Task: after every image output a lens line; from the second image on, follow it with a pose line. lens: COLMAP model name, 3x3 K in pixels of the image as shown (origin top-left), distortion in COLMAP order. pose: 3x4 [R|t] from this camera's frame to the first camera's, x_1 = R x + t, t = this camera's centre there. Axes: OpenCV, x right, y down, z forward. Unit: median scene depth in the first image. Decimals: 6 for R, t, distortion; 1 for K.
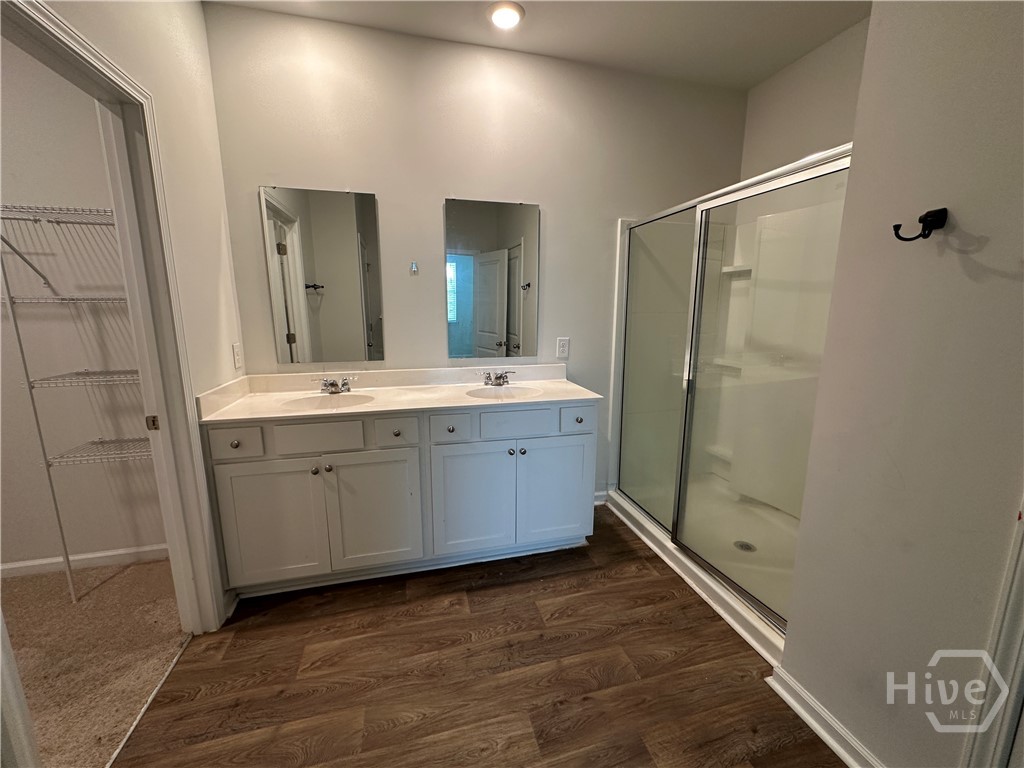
lens RADIAL K [[410.6, 0, 512.0], [0, 410.6, 384.0], [0, 0, 1]] dist [-0.002202, 0.000641]
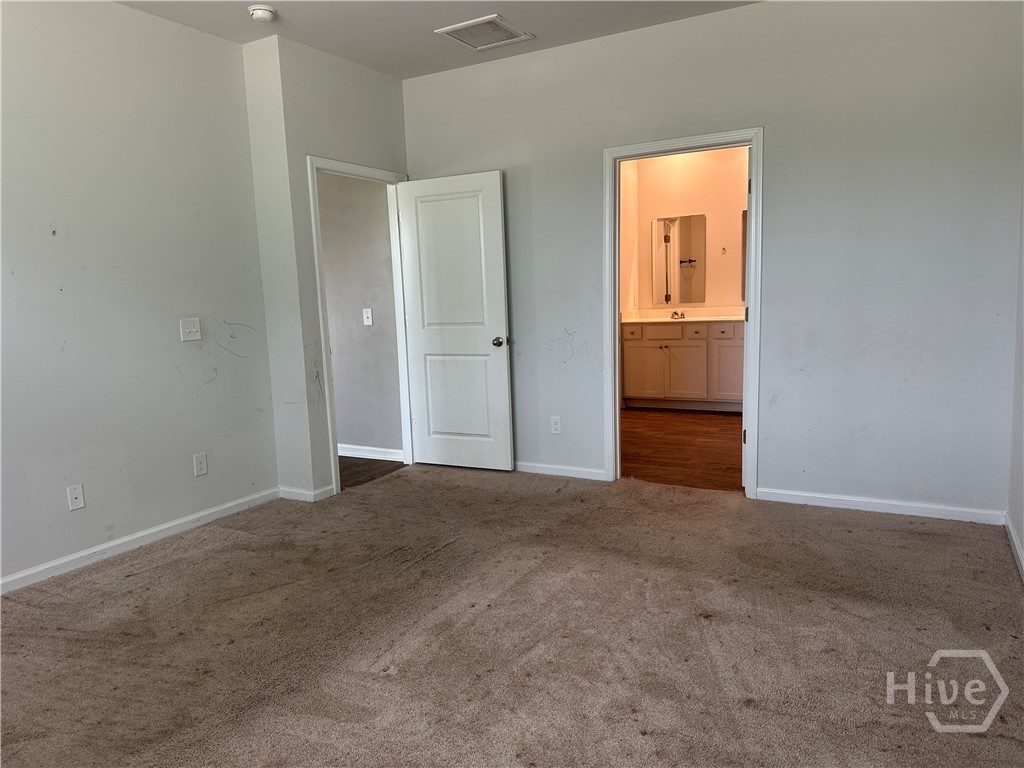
lens RADIAL K [[694.3, 0, 512.0], [0, 694.3, 384.0], [0, 0, 1]] dist [0.004324, 0.000385]
pose [[0.717028, 0.059439, -0.694505, 1.492632], [-0.086984, 0.996199, -0.004546, 0.472798], [0.691595, 0.063671, 0.719473, -2.143281]]
